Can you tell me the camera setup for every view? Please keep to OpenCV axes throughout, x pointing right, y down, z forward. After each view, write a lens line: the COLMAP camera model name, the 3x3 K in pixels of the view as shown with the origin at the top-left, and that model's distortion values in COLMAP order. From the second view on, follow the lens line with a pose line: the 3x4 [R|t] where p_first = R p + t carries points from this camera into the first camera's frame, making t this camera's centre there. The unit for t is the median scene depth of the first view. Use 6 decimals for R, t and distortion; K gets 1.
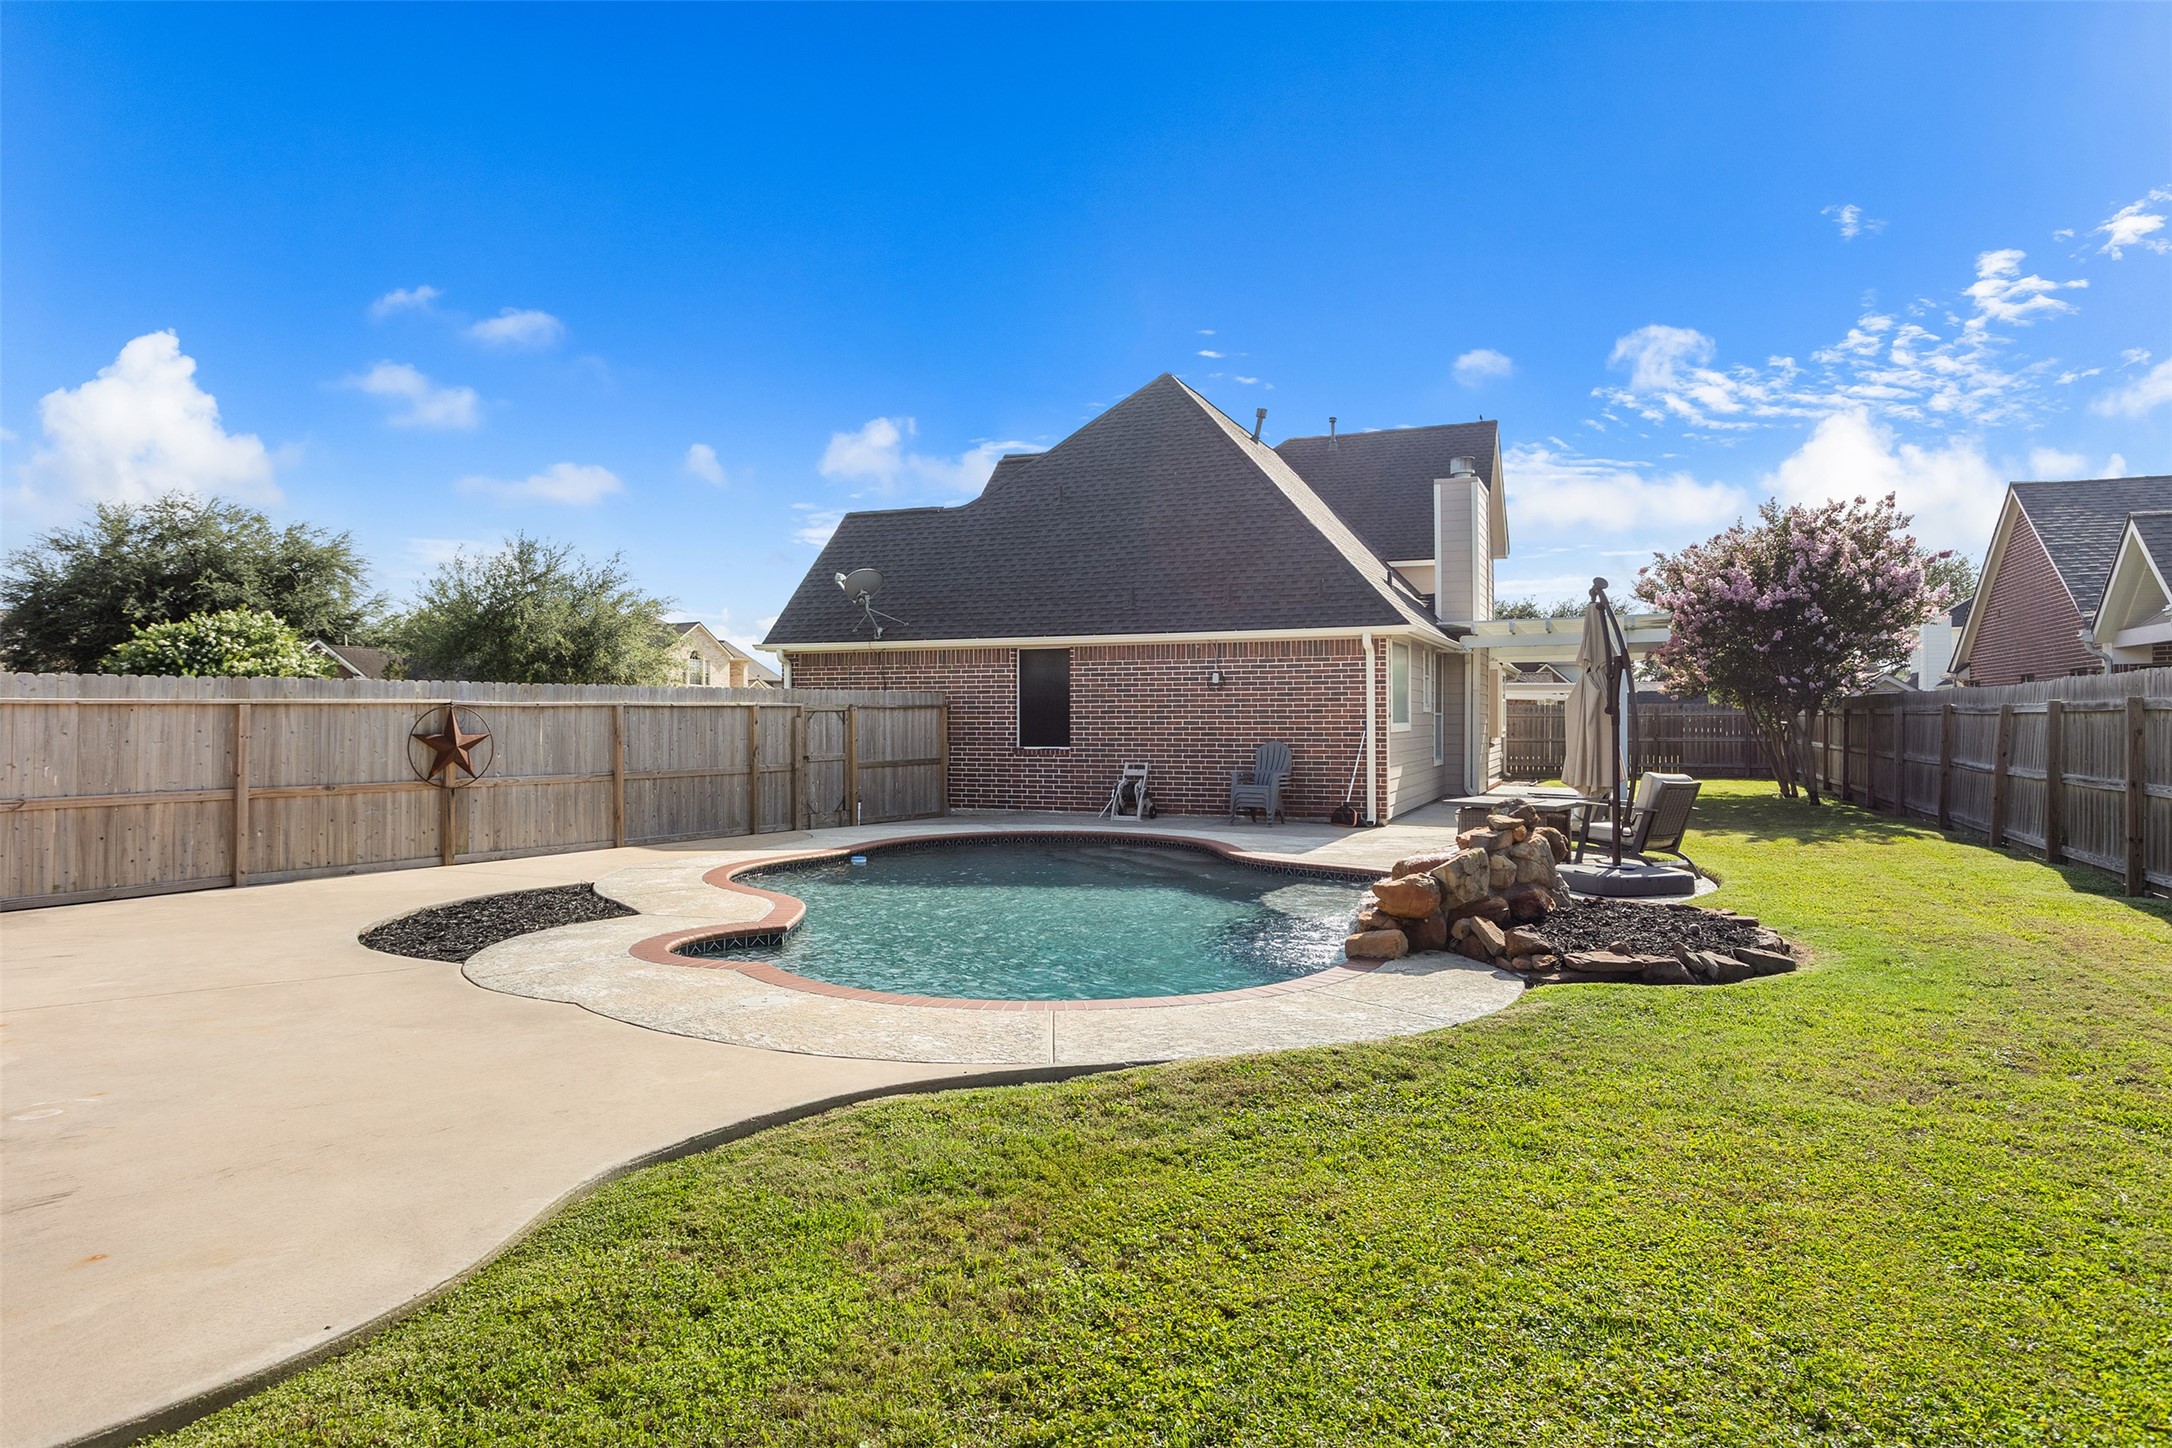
lens RADIAL K [[1283.6, 0, 1085.6], [0, 1283.6, 685.4], [0, 0, 1]] dist [-0.028167, 0.000108]
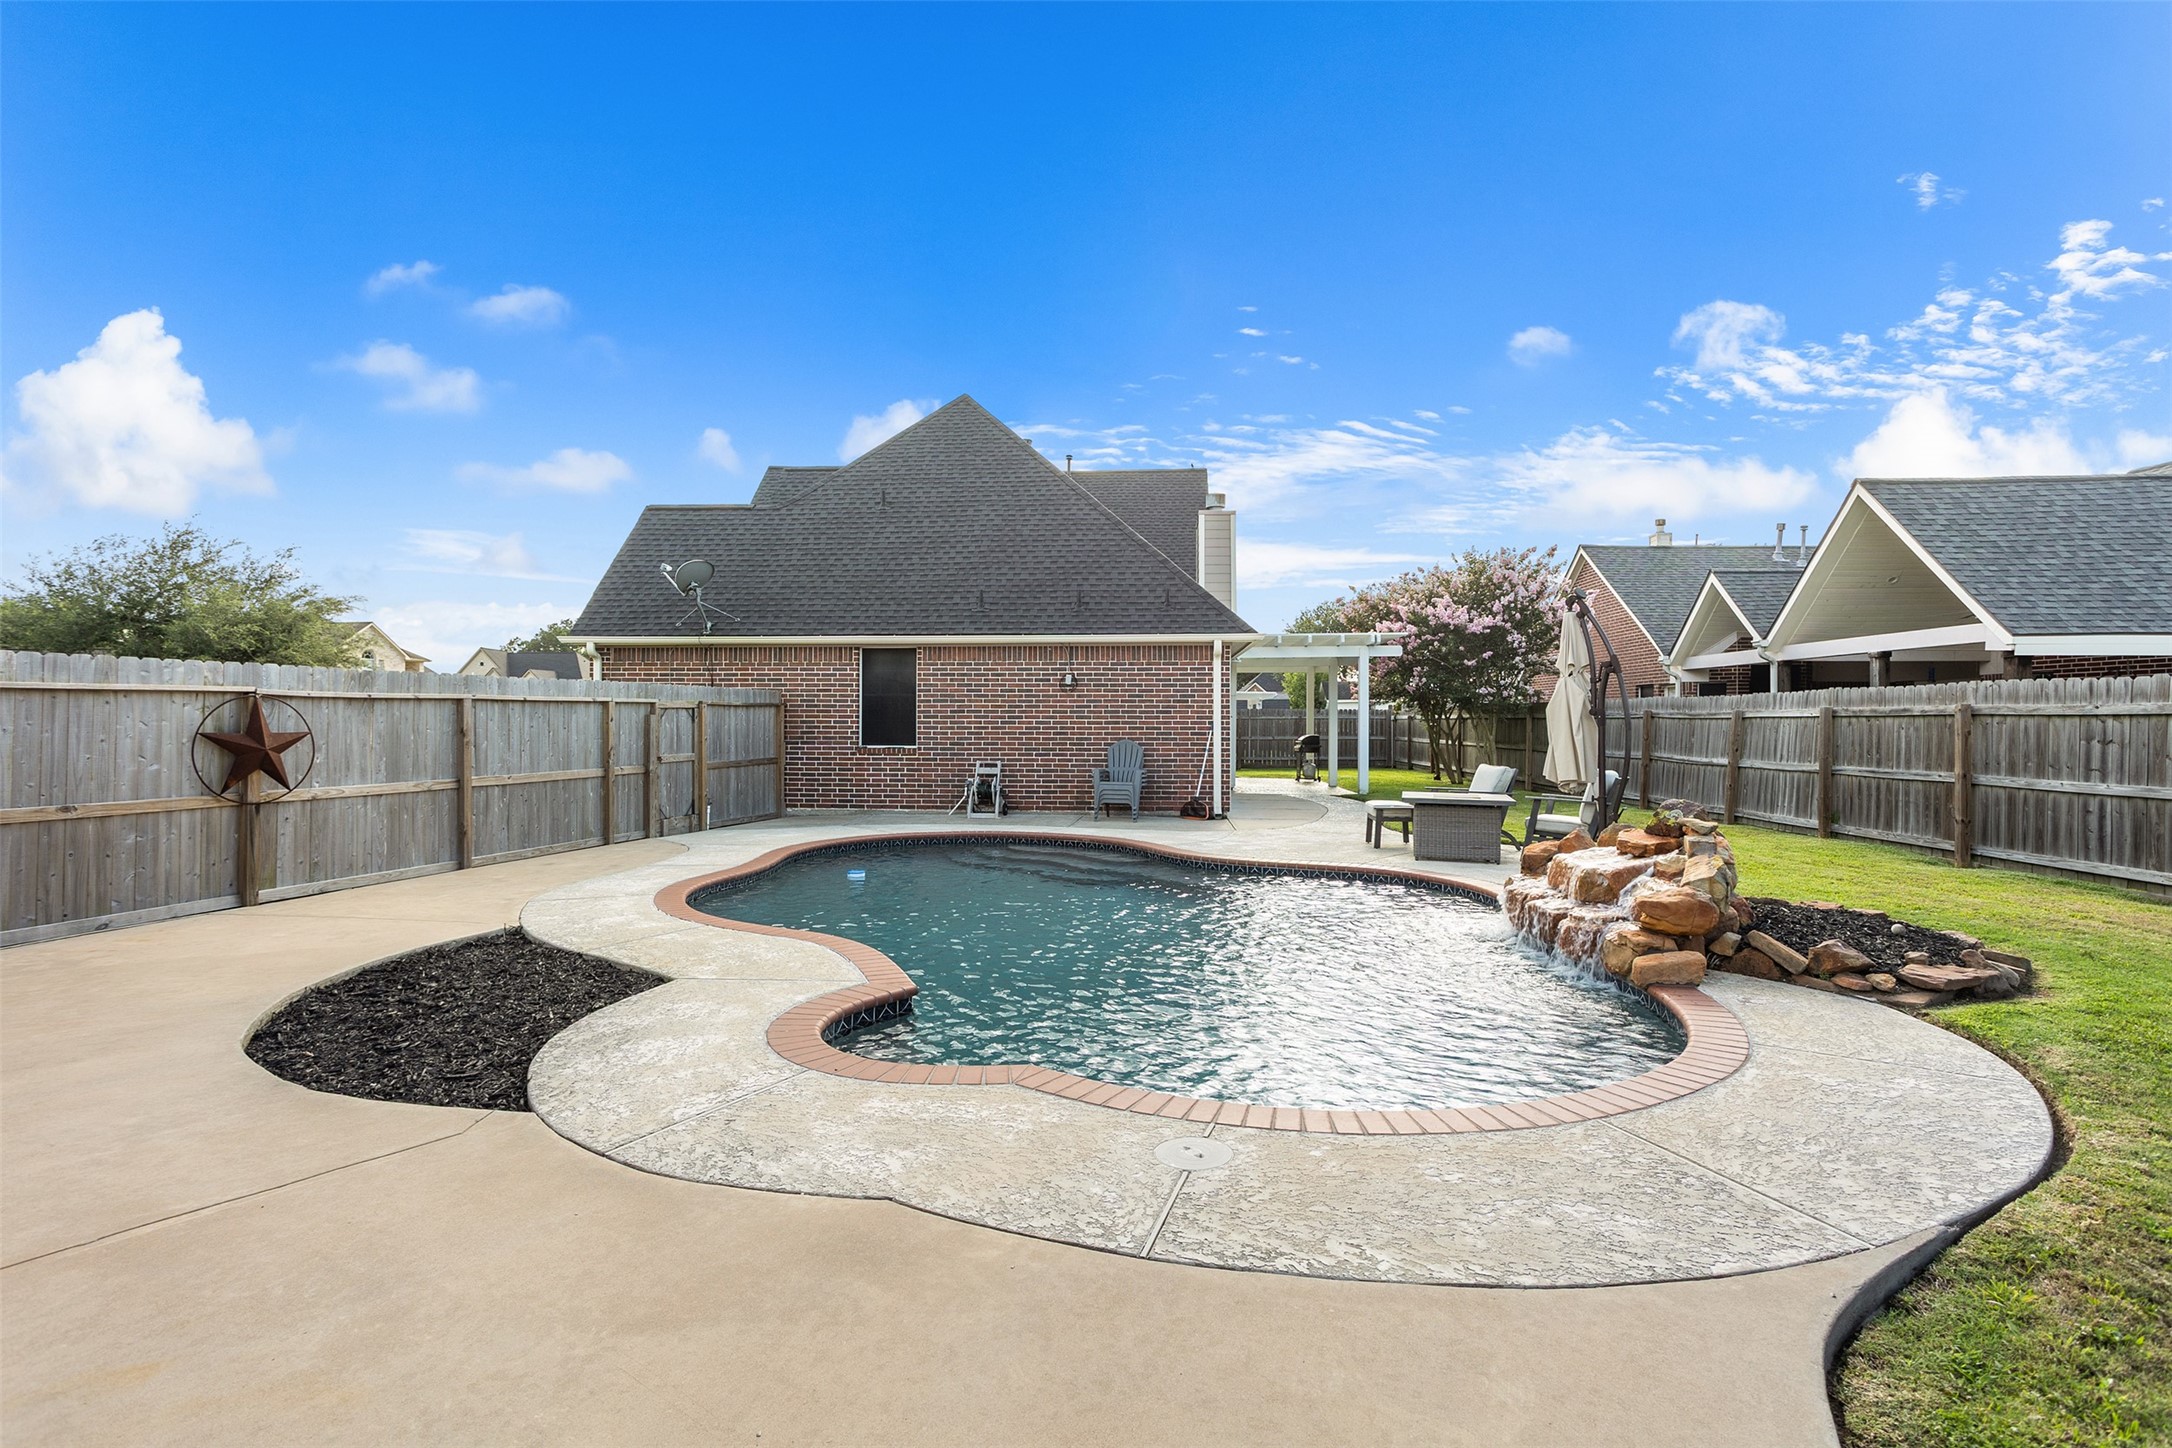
lens RADIAL K [[1054.1, 0, 1074.1], [0, 1054.1, 711.1], [0, 0, 1]] dist [-0.054357, 0.040604]
pose [[0.947709, 0.006834, 0.319064, -0.168044], [-0.012554, 0.999795, 0.015873, 0.006114], [-0.318890, -0.019049, 0.947600, 0.184600]]
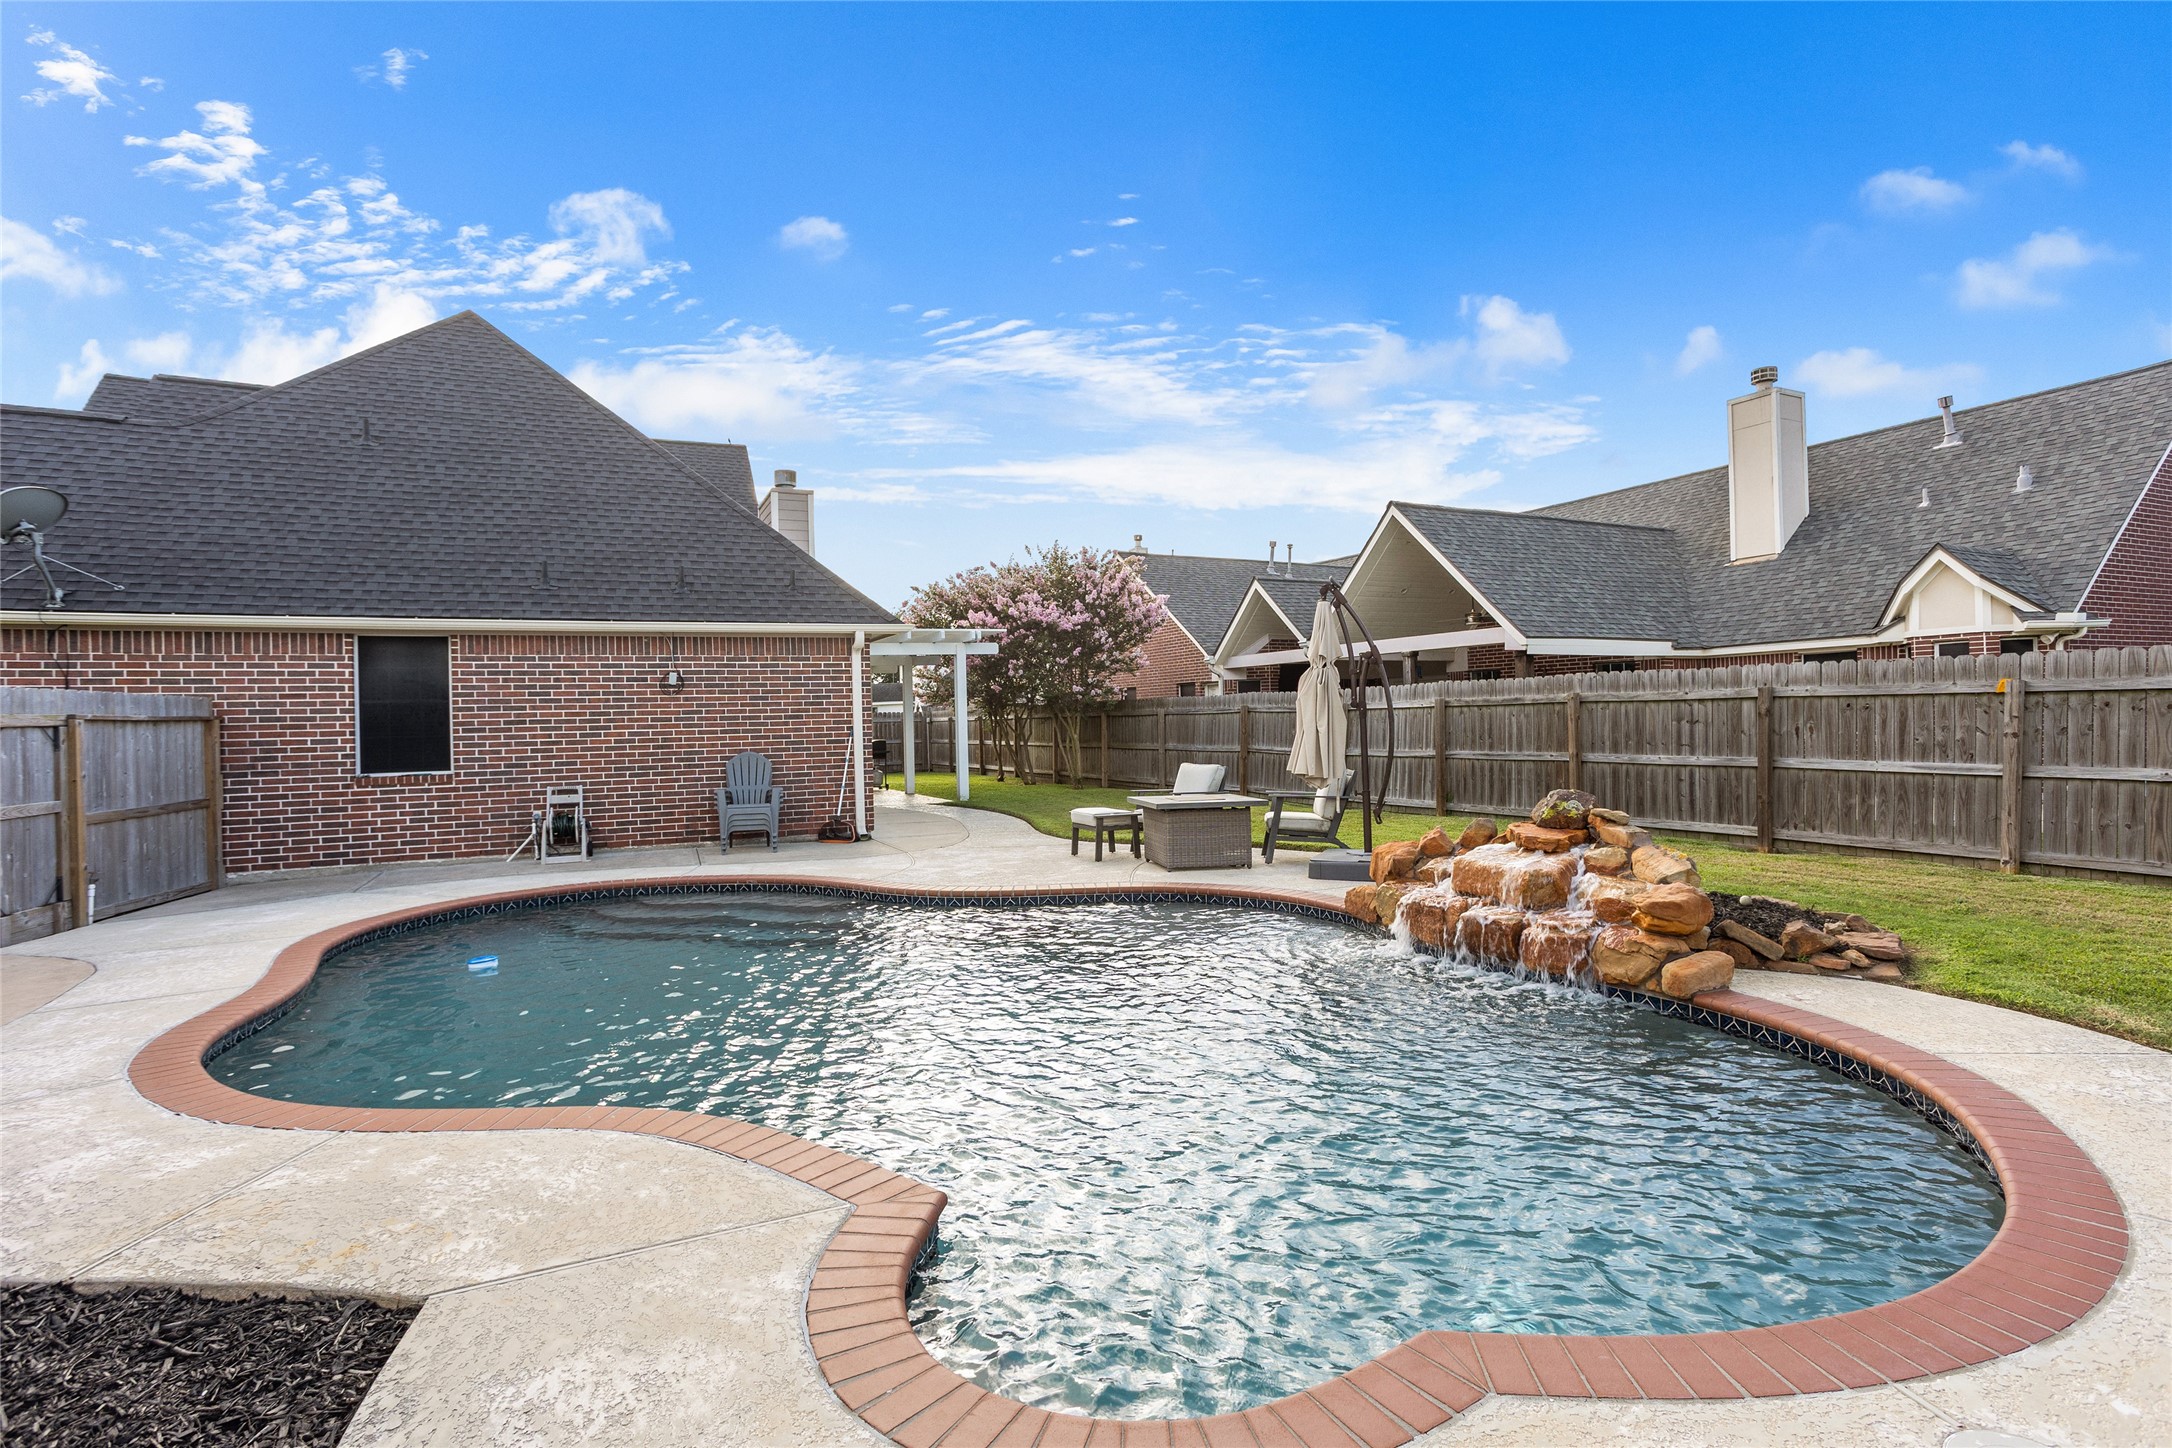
lens RADIAL K [[1054.1, 0, 1074.1], [0, 1054.1, 711.1], [0, 0, 1]] dist [-0.054357, 0.040604]
pose [[0.667479, -0.008134, 0.744584, -0.228783], [0.002734, 0.999960, 0.008473, 0.010111], [-0.744624, -0.003620, 0.667475, 0.356048]]
